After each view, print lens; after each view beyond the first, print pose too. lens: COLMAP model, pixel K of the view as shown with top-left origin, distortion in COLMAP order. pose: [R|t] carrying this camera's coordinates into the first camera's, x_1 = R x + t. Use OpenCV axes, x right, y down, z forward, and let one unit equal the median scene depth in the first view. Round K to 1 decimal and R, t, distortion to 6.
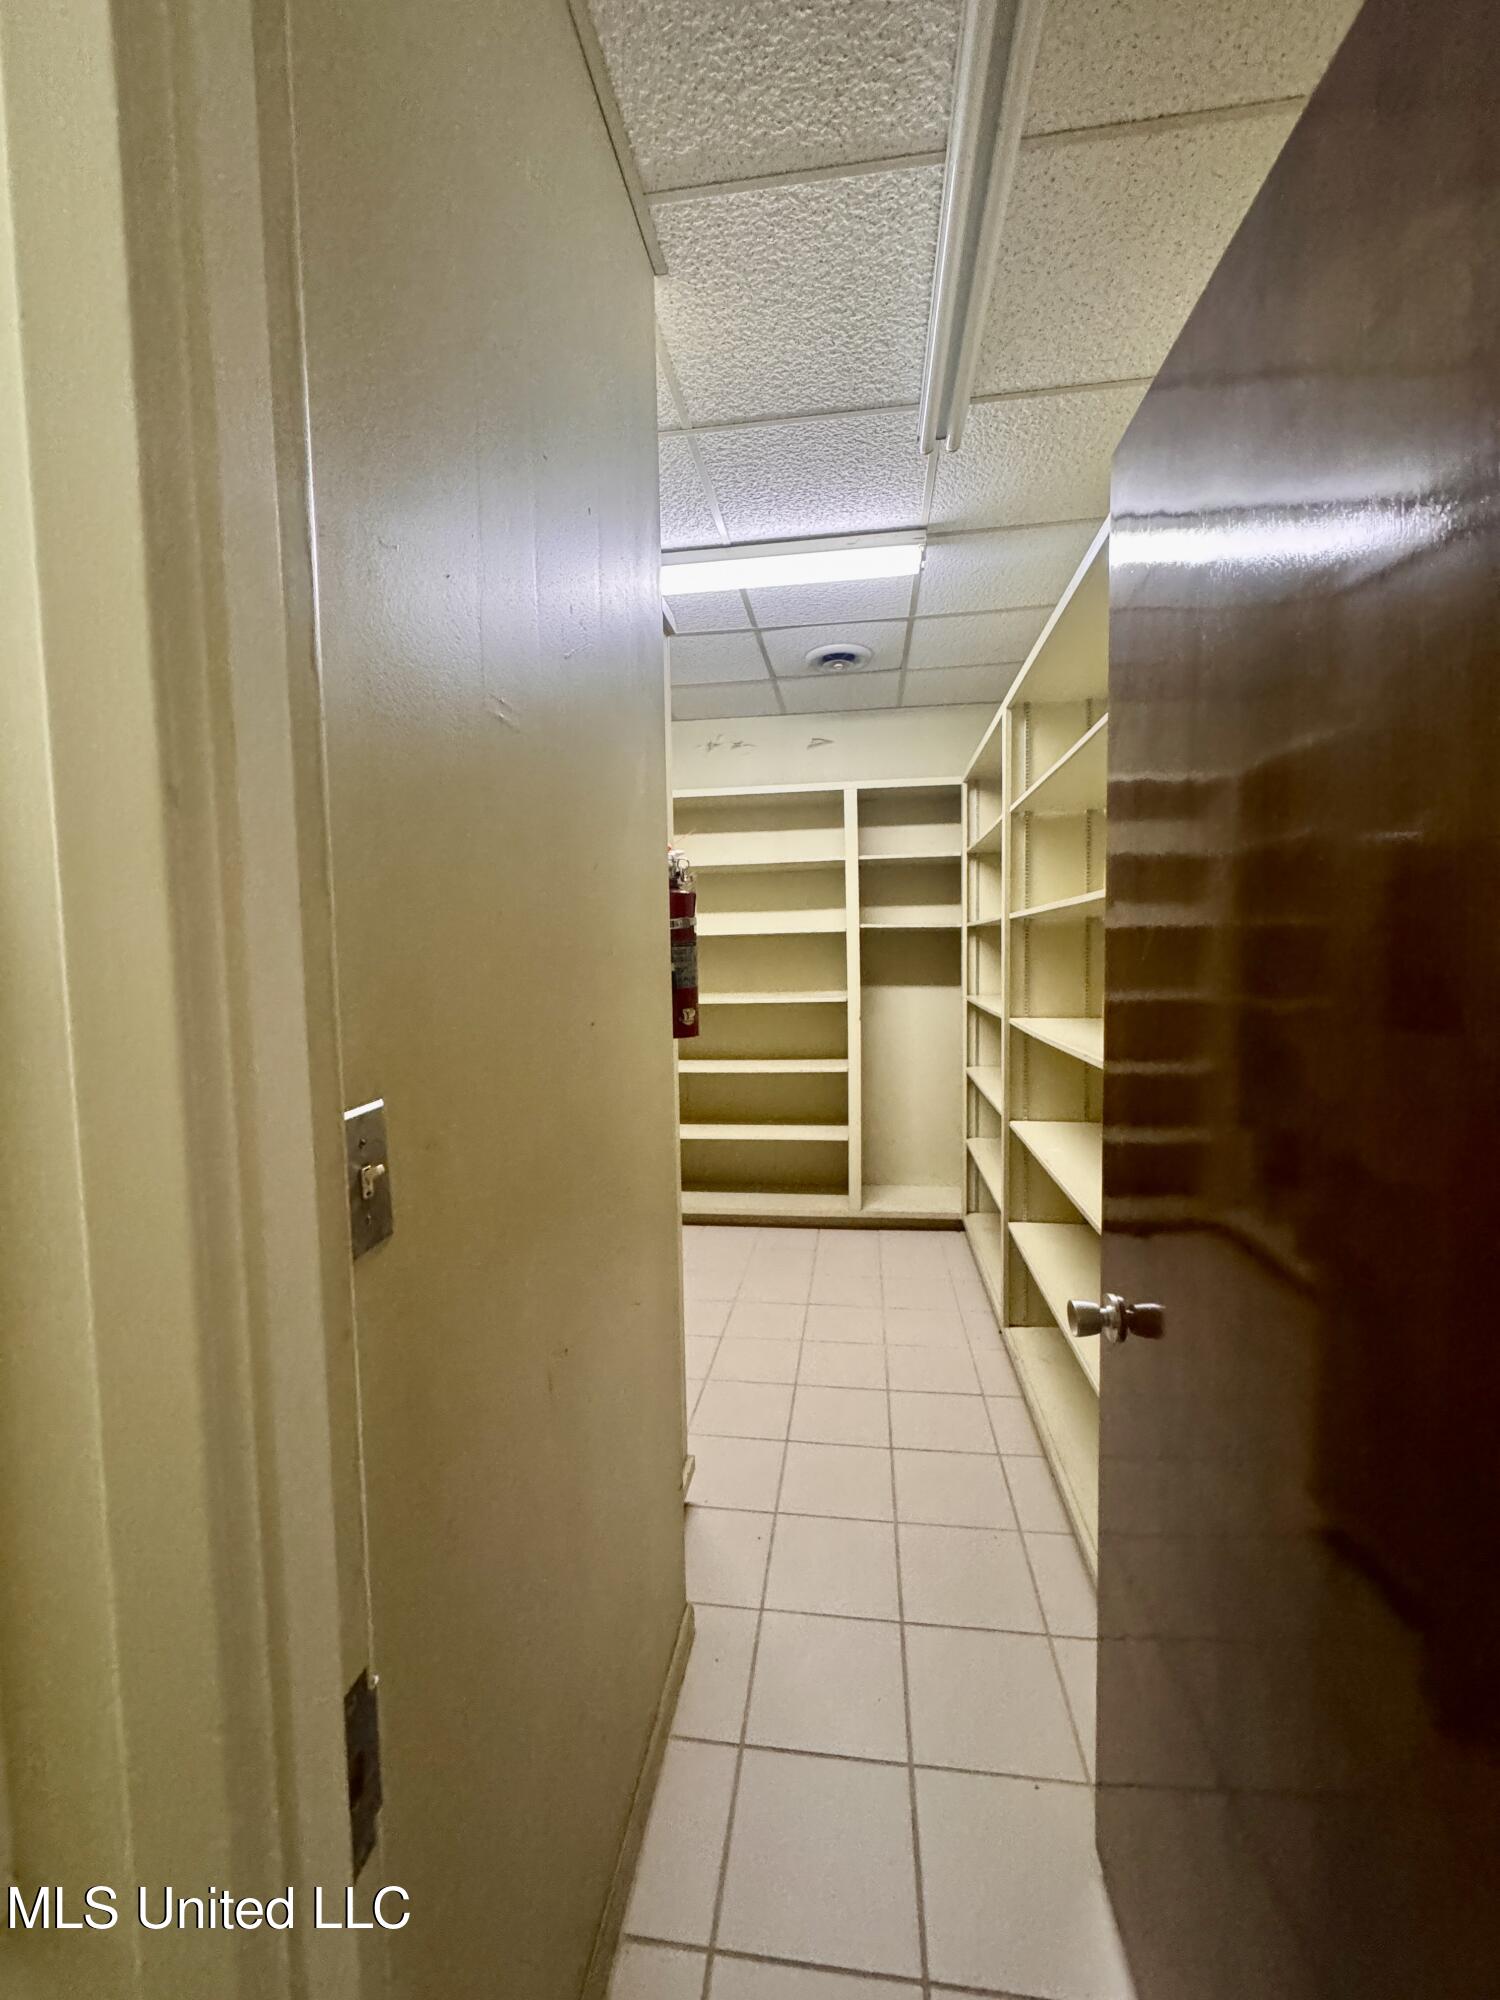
lens RADIAL K [[795.3, 0, 755.9], [0, 795.3, 1000.1], [0, 0, 1]] dist [-0.002785, 0.000111]
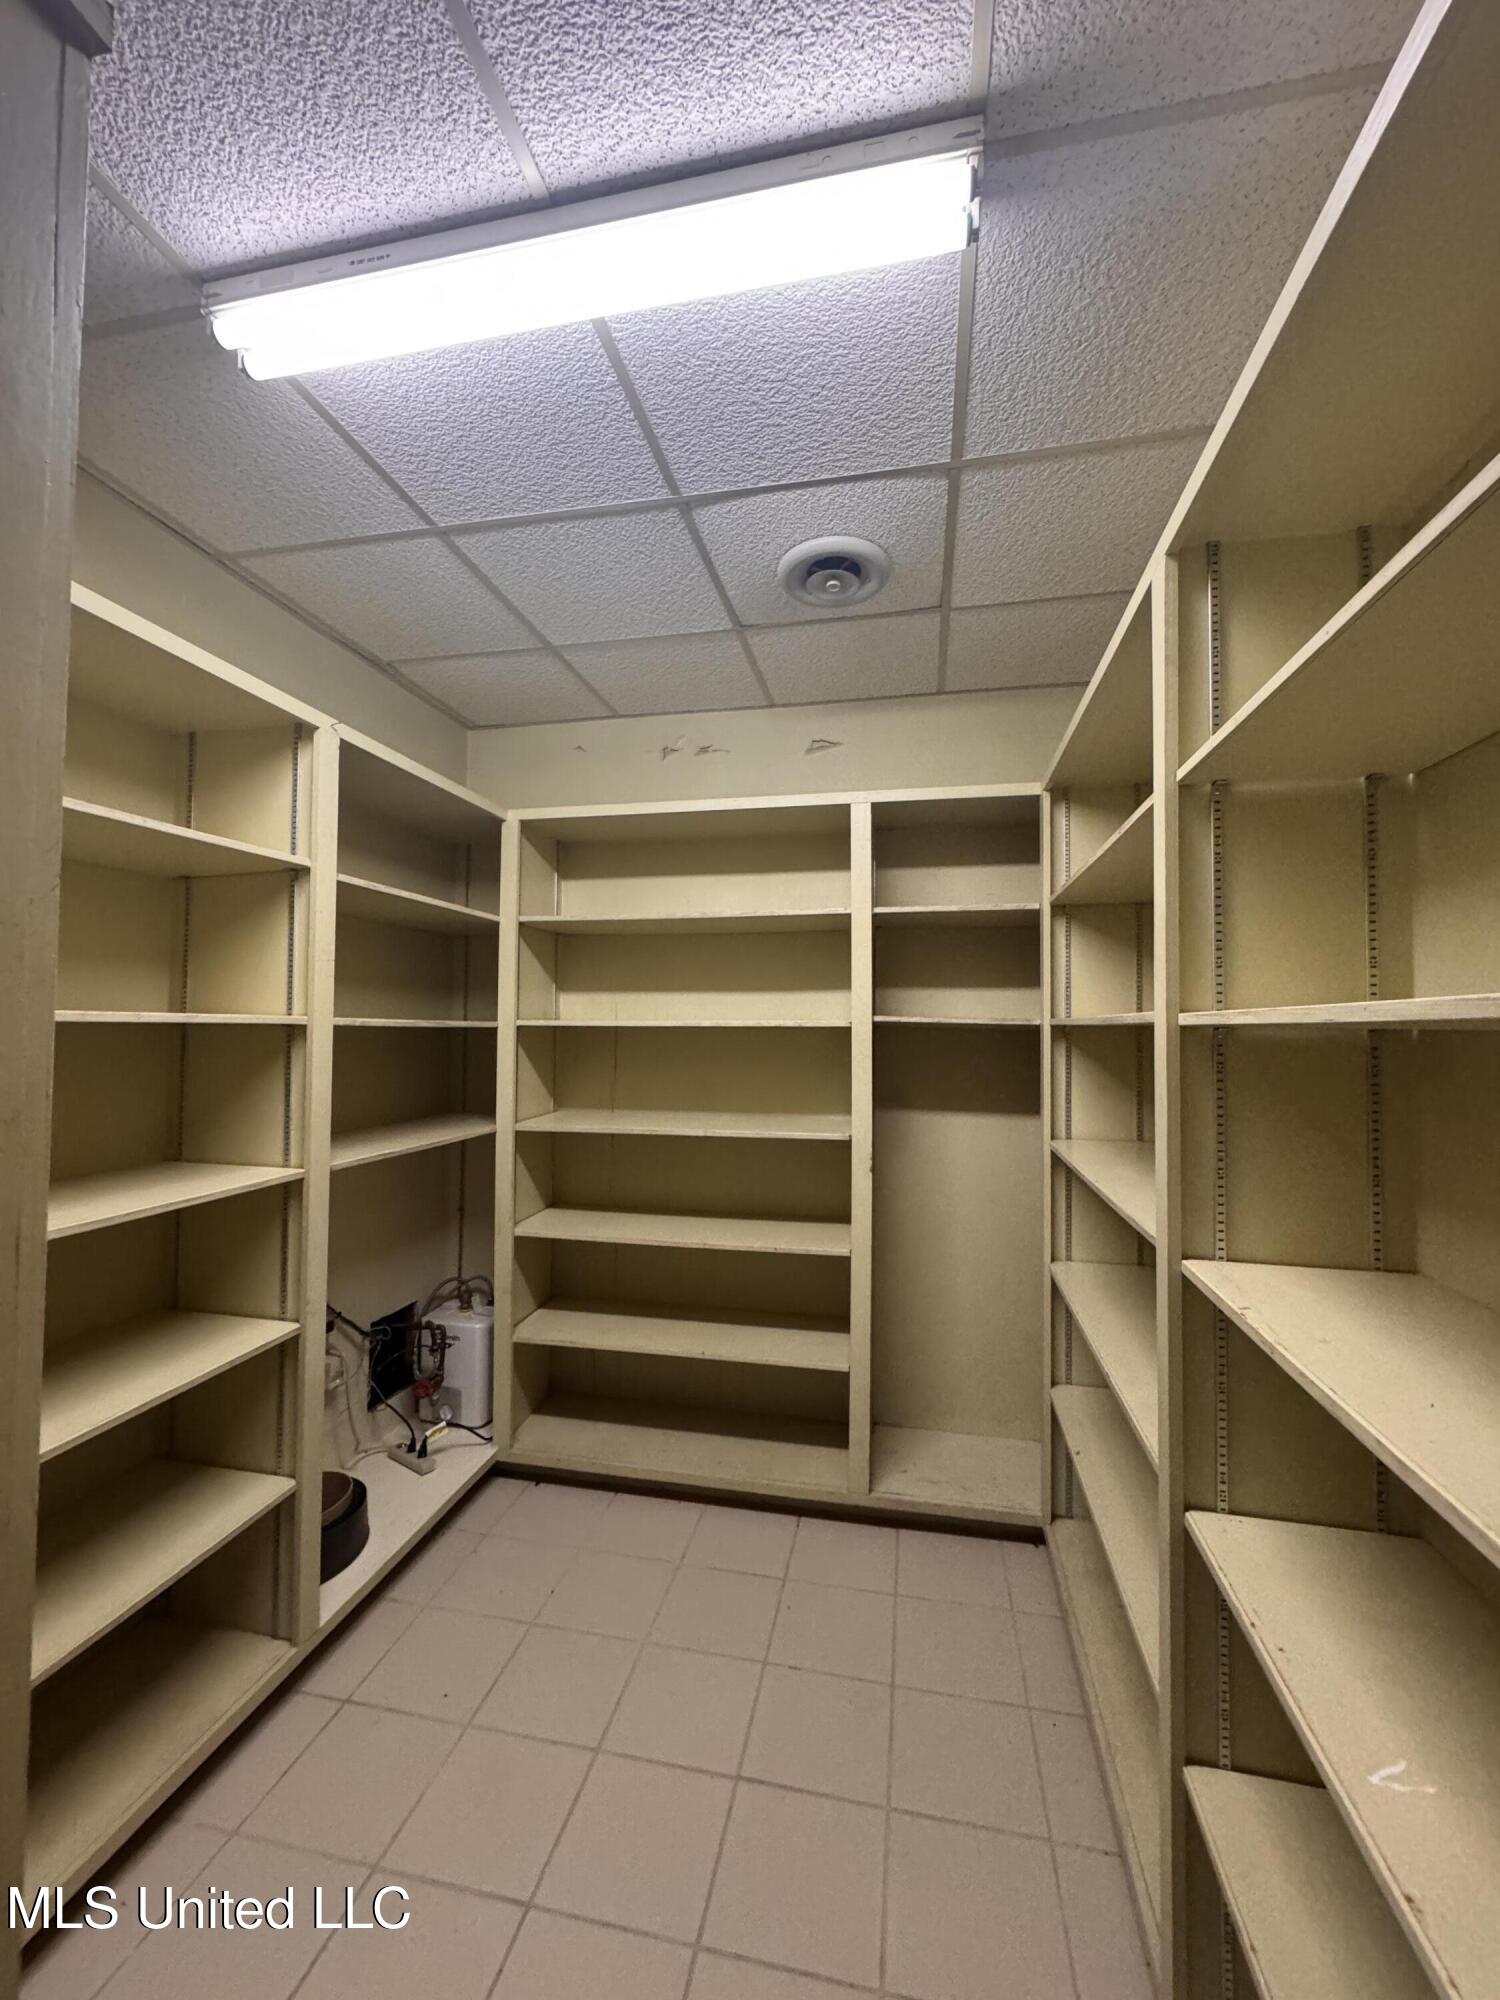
lens RADIAL K [[804.4, 0, 747.1], [0, 804.4, 1000.7], [0, 0, 1]] dist [-0.013352, 0.000272]
pose [[0.997021, 0.025889, -0.072660, 0.079054], [-0.032724, 0.994986, -0.094512, -0.045244], [0.069849, 0.096608, 0.992869, 0.372286]]
